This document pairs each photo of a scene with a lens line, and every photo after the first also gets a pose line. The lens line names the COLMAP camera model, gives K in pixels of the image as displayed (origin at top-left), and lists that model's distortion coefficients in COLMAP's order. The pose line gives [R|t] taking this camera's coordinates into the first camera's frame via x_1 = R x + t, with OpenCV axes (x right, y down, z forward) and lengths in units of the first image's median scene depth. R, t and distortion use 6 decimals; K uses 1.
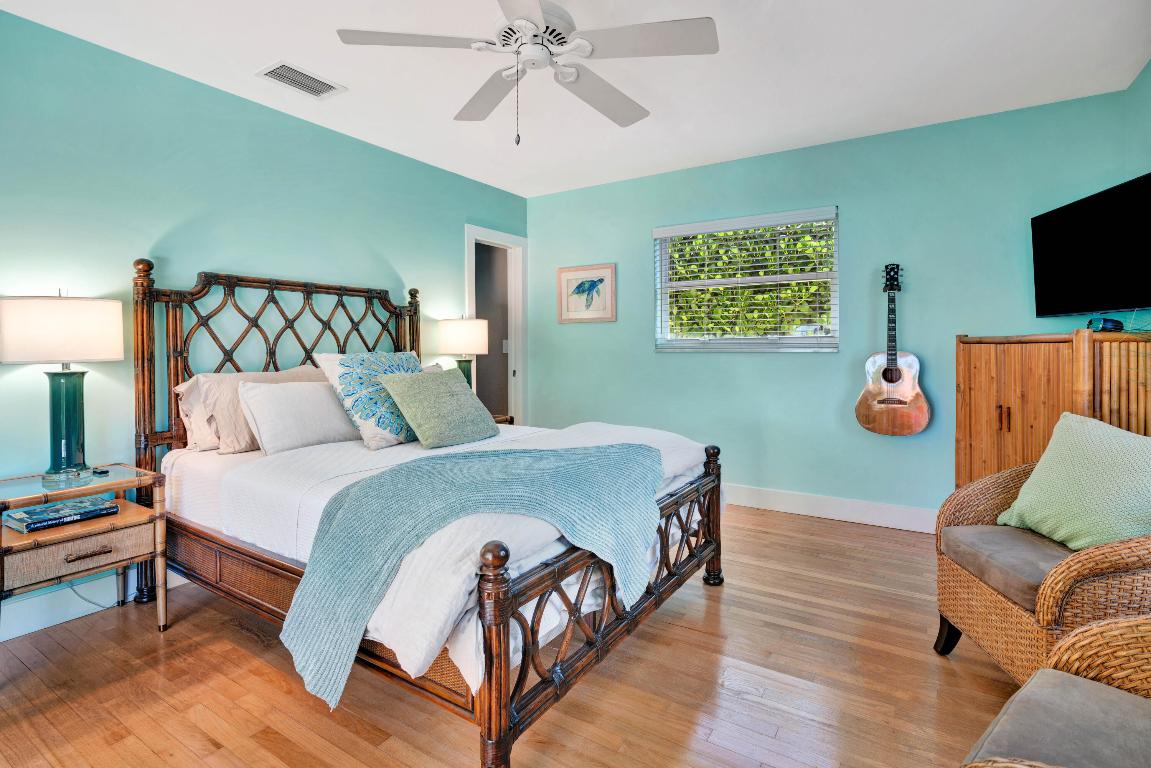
lens RADIAL K [[547.7, 0, 577.2], [0, 547.7, 353.0], [0, 0, 1]] dist [-0.001945, -0.000344]
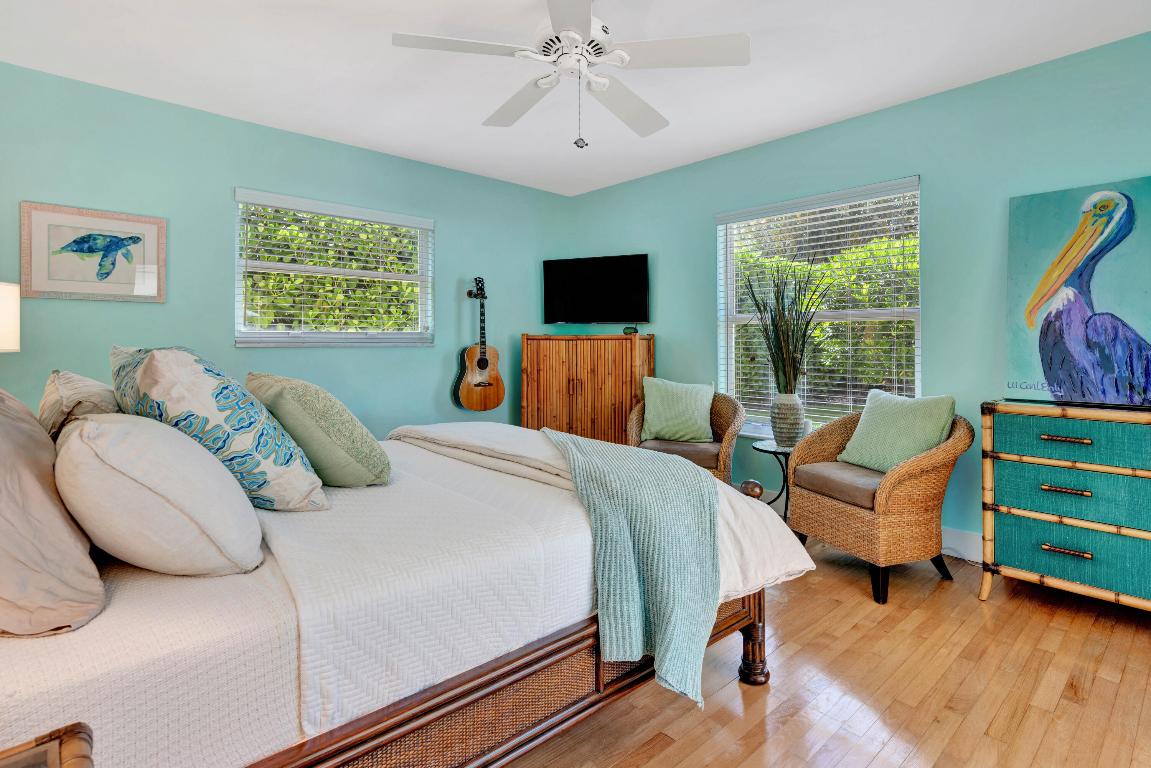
lens RADIAL K [[585.0, 0, 576.6], [0, 585.0, 344.4], [0, 0, 1]] dist [0.000924, 0.000269]
pose [[0.264151, 0.001360, 0.964480, -0.583532], [0.007349, 0.999967, -0.003423, 0.000515], [-0.964453, 0.007993, 0.264132, 0.356152]]
